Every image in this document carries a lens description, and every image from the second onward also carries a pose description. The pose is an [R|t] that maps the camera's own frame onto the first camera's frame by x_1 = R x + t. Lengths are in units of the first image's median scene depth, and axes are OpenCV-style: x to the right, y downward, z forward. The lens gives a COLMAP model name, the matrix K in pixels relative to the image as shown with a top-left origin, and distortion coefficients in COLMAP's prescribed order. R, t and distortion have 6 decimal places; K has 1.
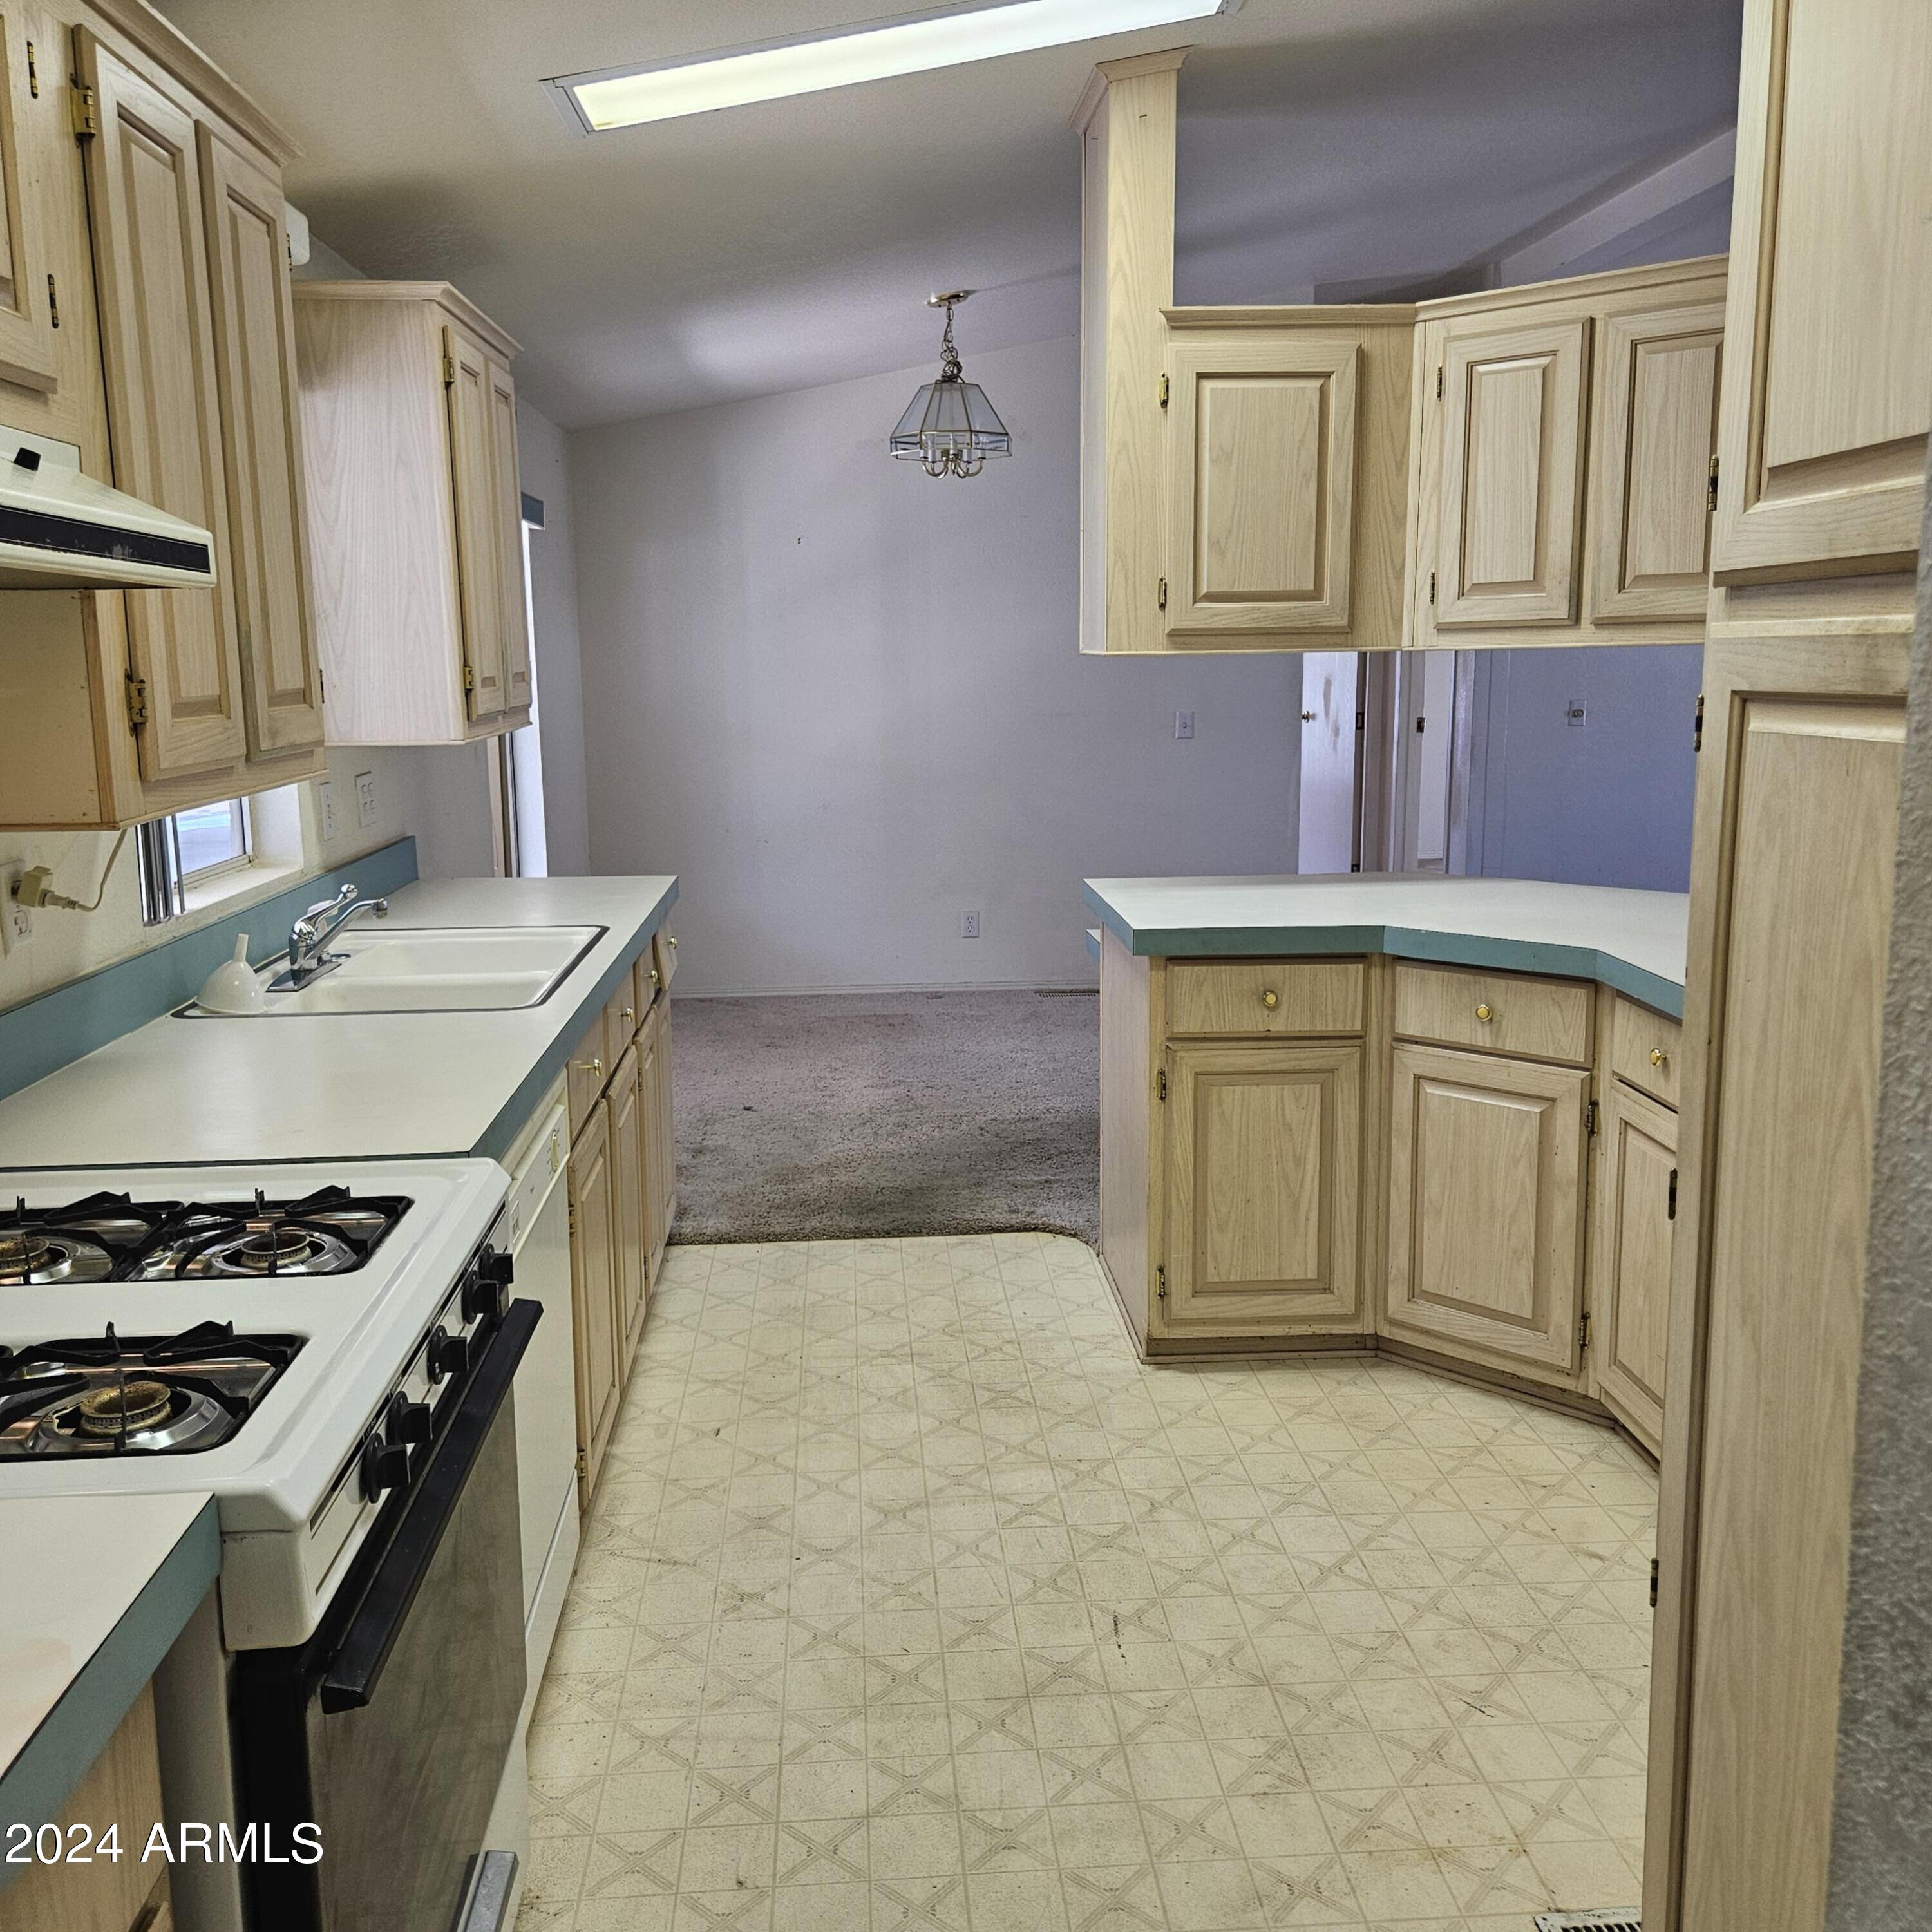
lens RADIAL K [[1746.1, 0, 970.2], [0, 1746.1, 962.0], [0, 0, 1]] dist [0.066760, -0.057291]
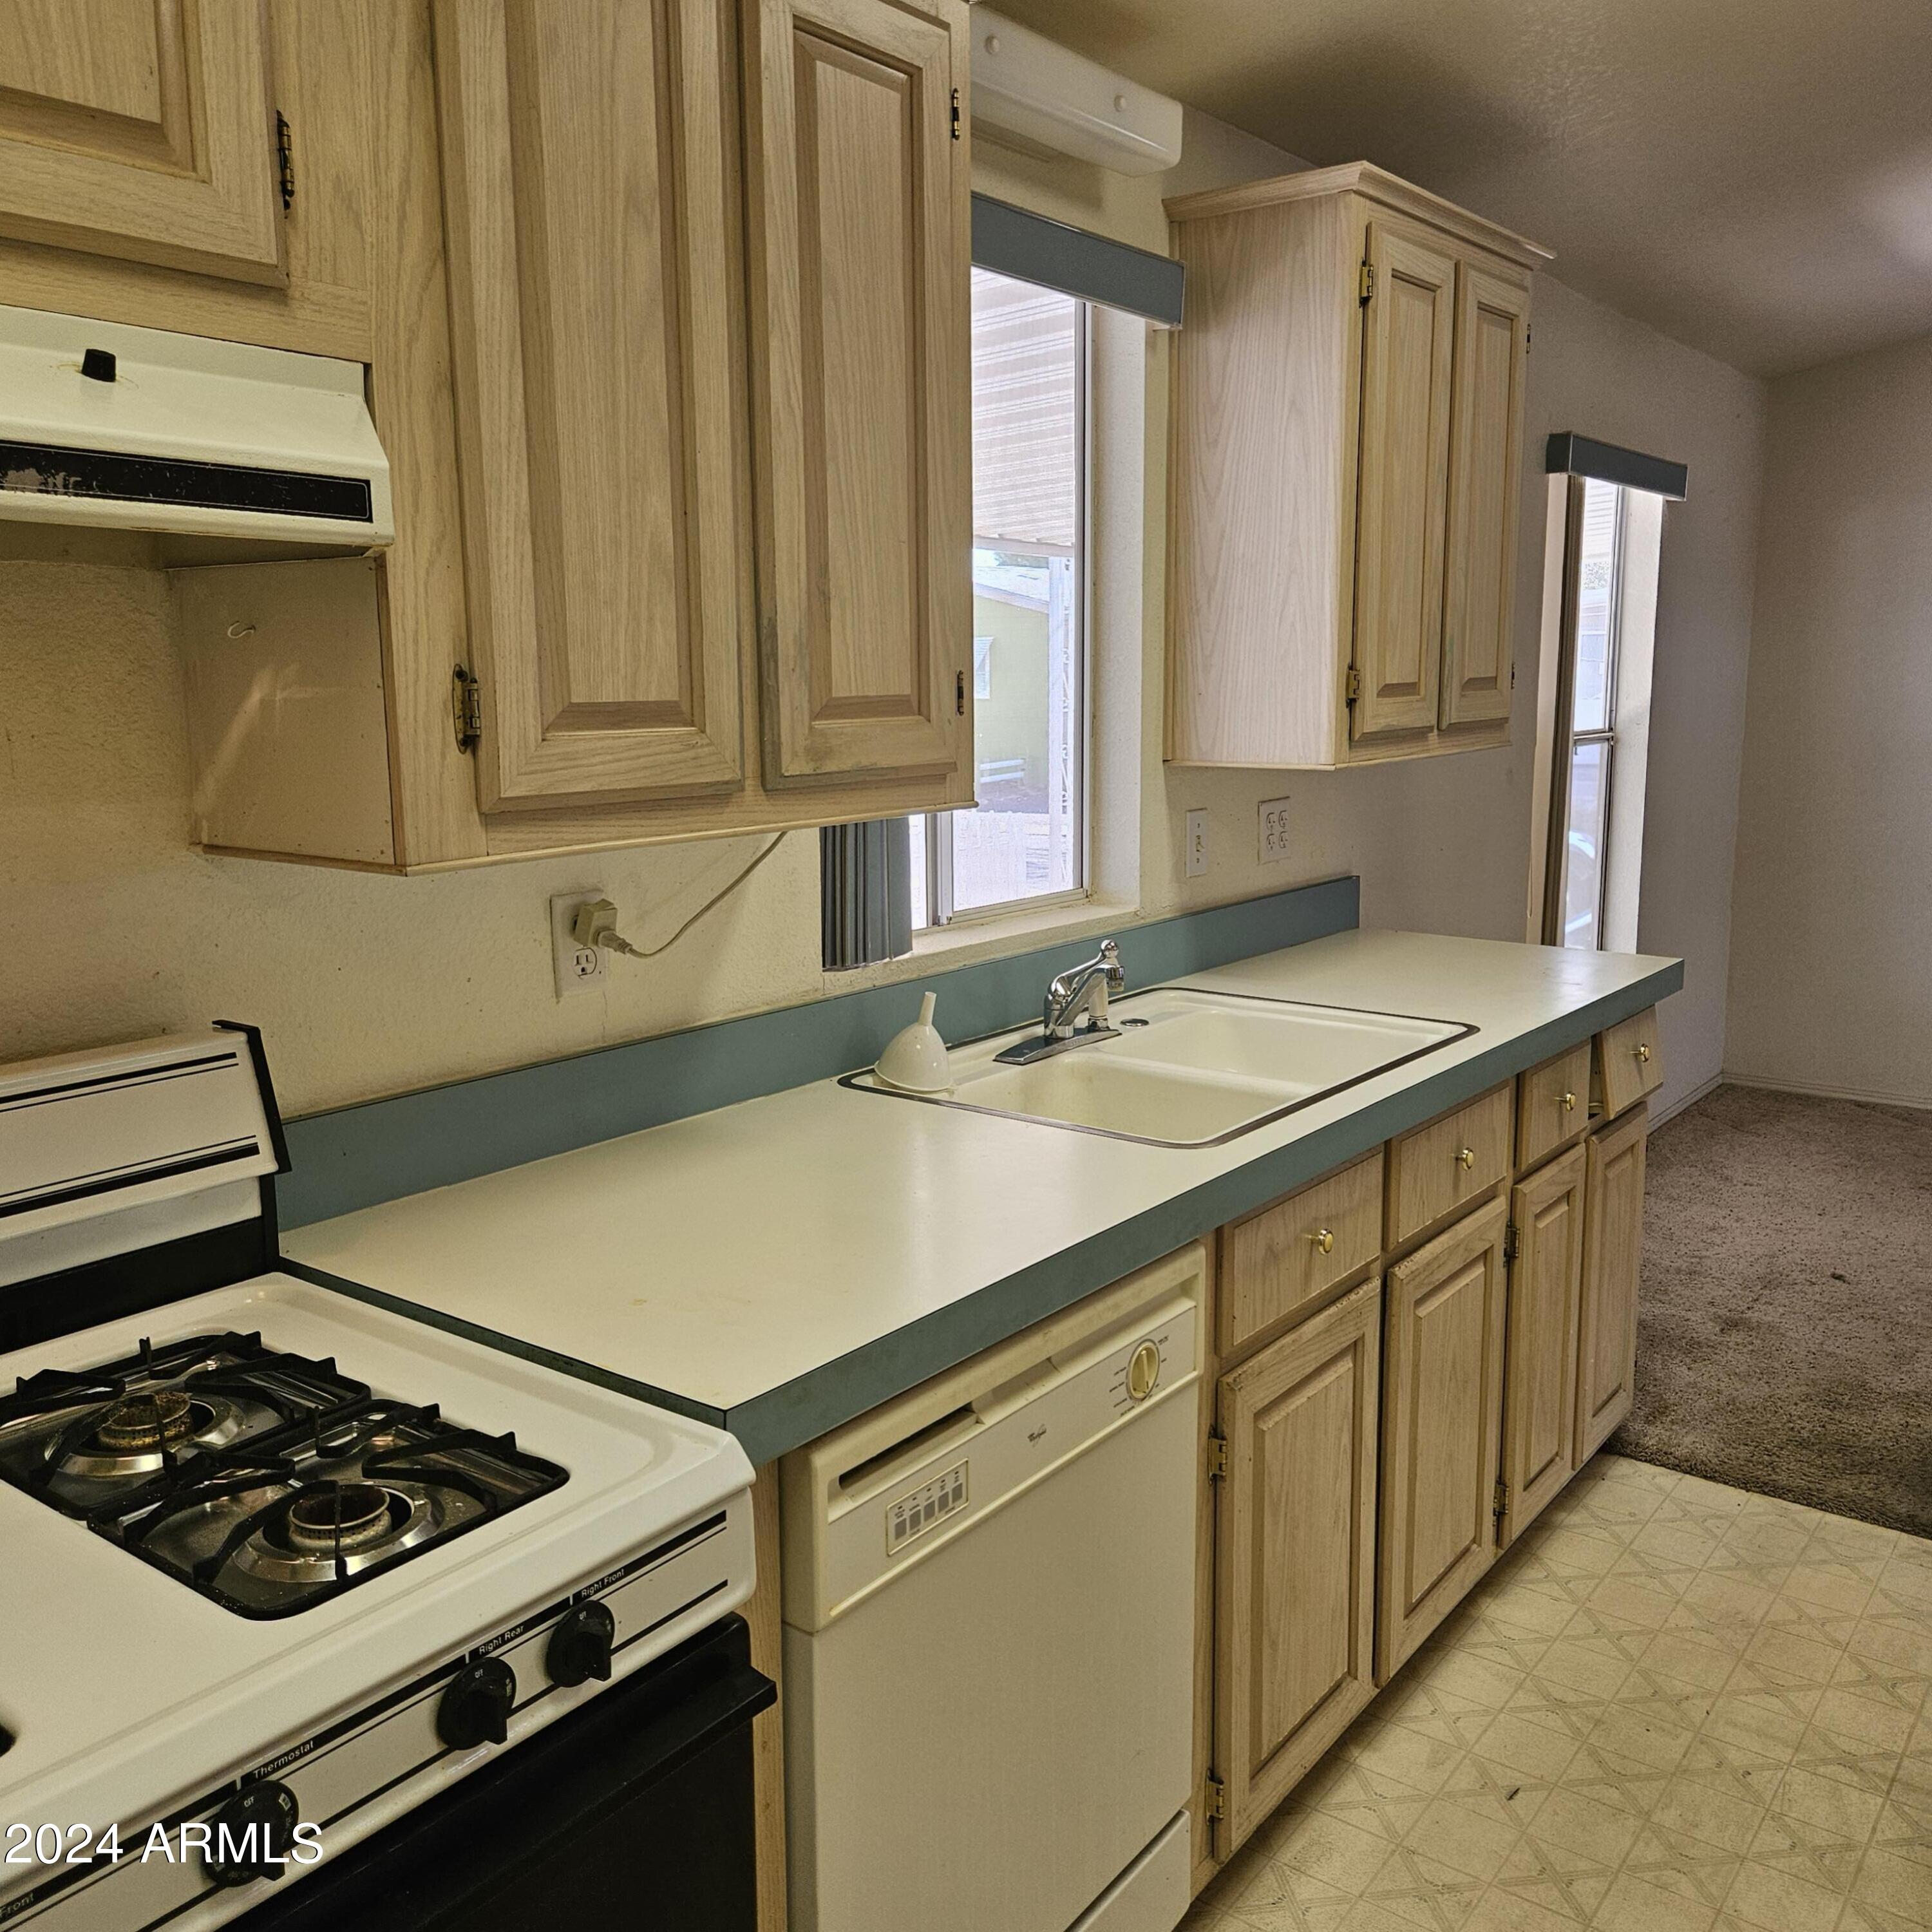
lens RADIAL K [[1746.1, 0, 954.2], [0, 1746.1, 960.9], [0, 0, 1]] dist [0.066760, -0.057291]
pose [[0.749776, 0.113656, -0.651858, 0.101472], [-0.117226, 0.992371, 0.038191, -0.051125], [0.651225, 0.047780, 0.757379, 0.316287]]
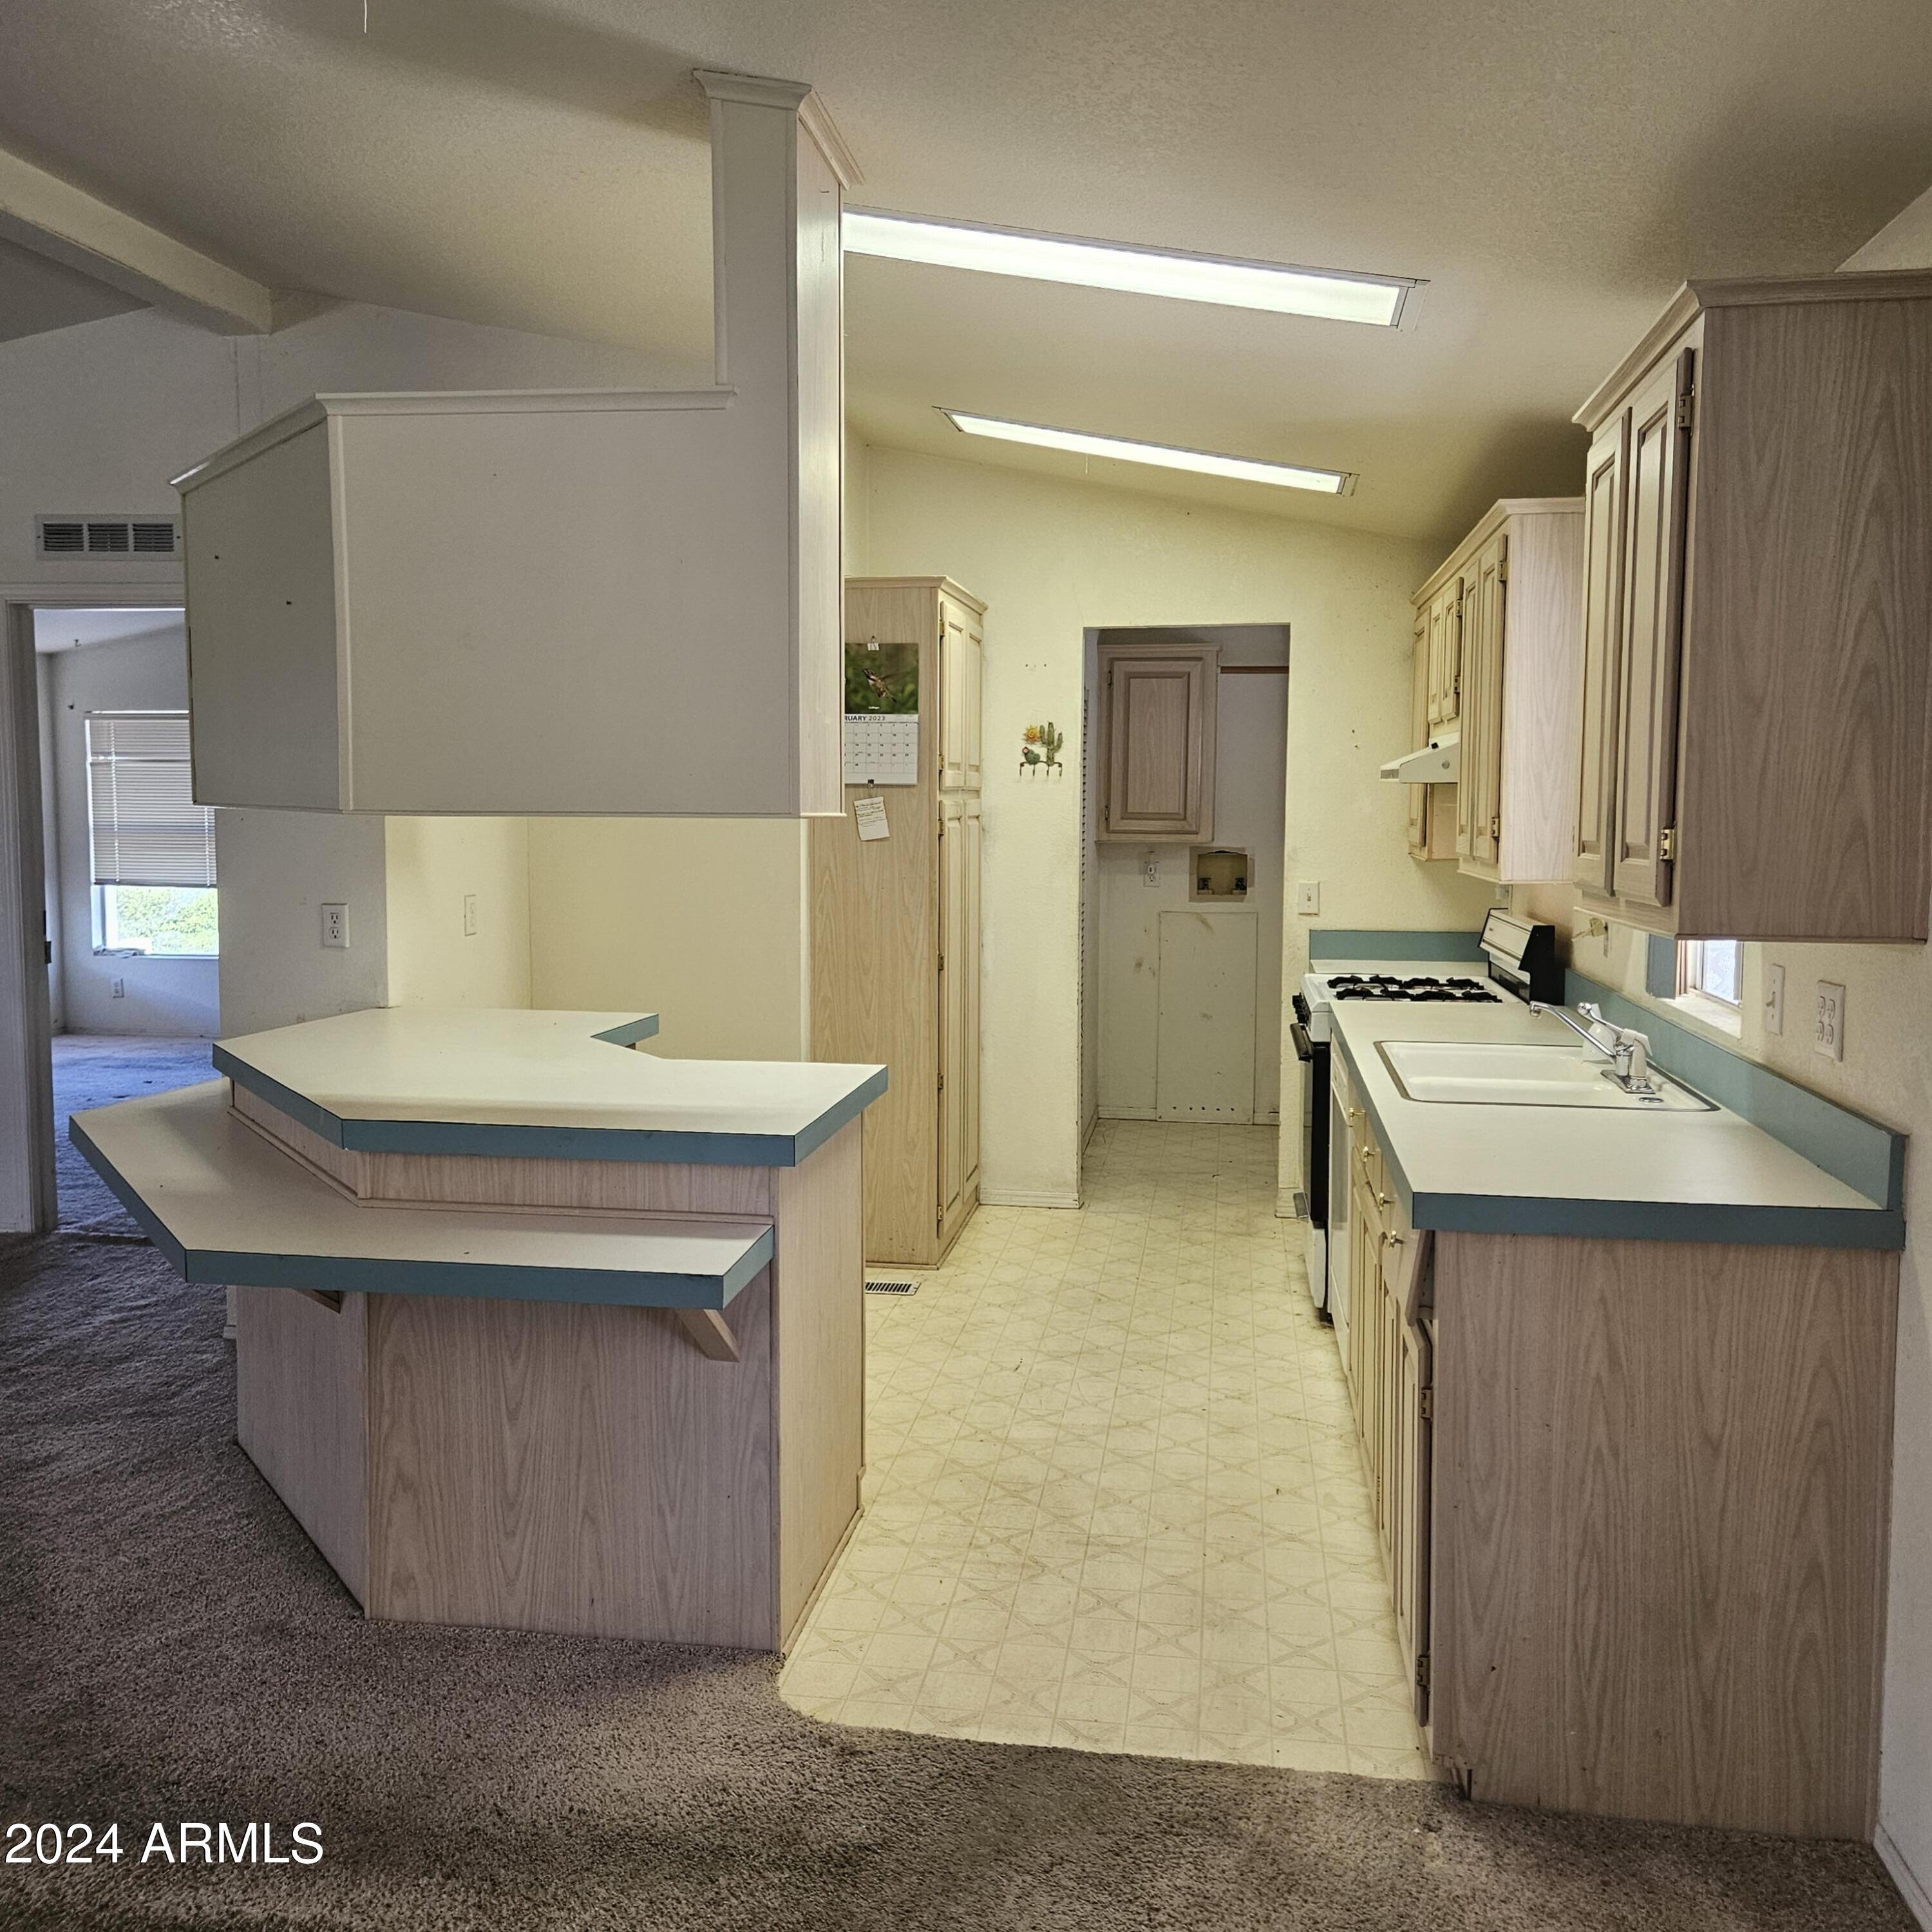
lens RADIAL K [[1746.1, 0, 969.9], [0, 1746.1, 950.2], [0, 0, 1]] dist [0.066760, -0.057291]
pose [[-0.975678, -0.007277, 0.219086, -0.189802], [0.049787, 0.965973, 0.253806, -0.352898], [-0.213478, 0.258541, -0.942117, 1.955858]]
